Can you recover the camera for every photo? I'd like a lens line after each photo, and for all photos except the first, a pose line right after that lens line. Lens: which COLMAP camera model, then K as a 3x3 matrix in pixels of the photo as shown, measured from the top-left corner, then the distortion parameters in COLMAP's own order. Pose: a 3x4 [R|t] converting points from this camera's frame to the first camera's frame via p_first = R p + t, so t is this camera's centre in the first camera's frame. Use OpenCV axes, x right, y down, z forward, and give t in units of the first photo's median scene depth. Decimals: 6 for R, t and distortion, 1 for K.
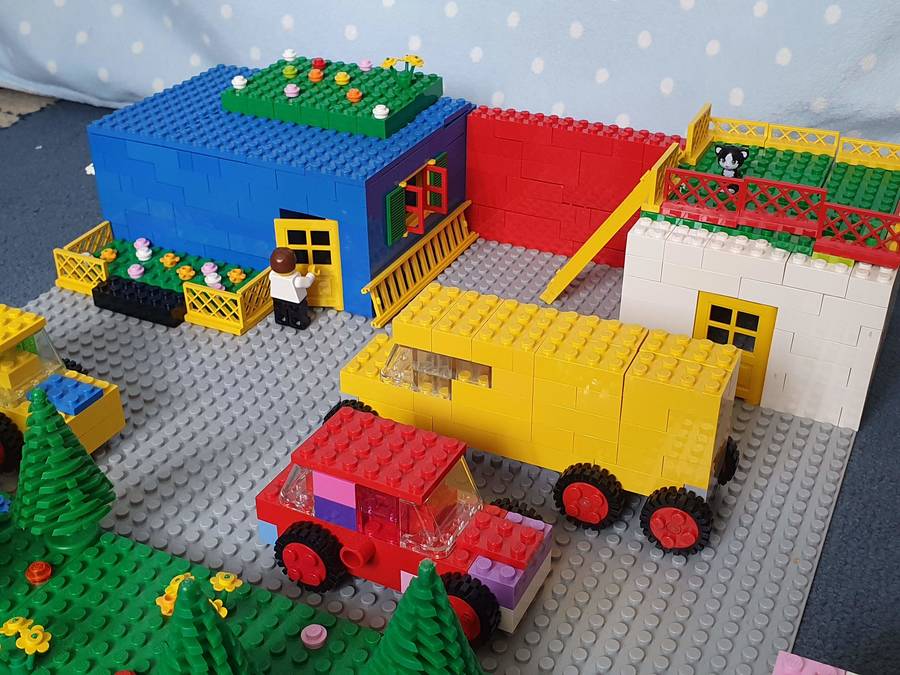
lens RADIAL K [[1076.5, 0, 450.0], [0, 1076.5, 337.5], [0, 0, 1]] dist [0.191771, -0.748670]
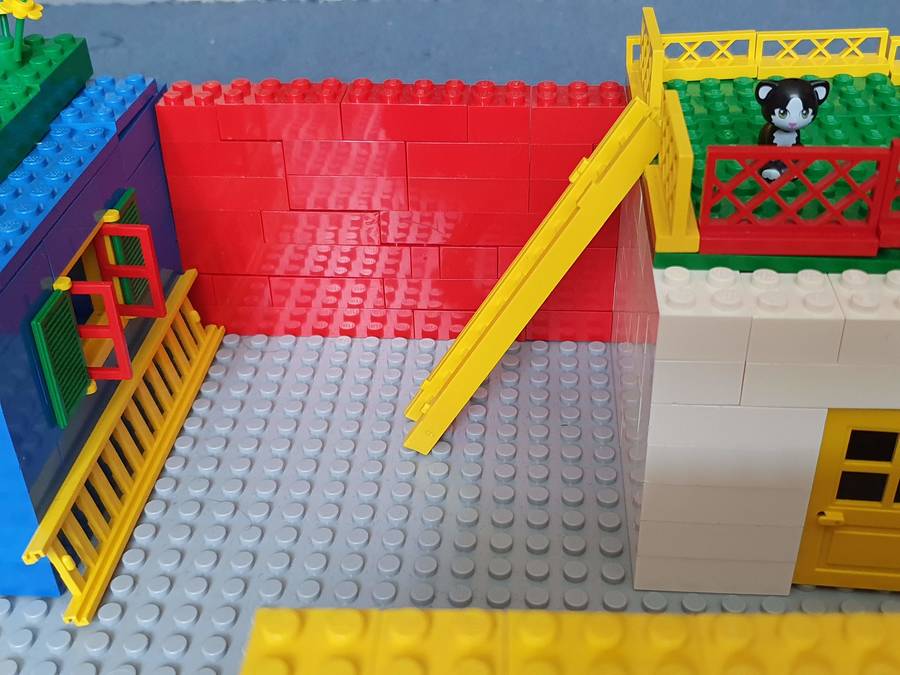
lens RADIAL K [[1076.5, 0, 450.0], [0, 1076.5, 337.5], [0, 0, 1]] dist [0.191771, -0.748670]
pose [[0.925198, -0.224199, 0.306174, -0.037493], [0.216082, 0.974491, 0.060622, -0.111455], [-0.311956, 0.010072, 0.950043, 0.526265]]
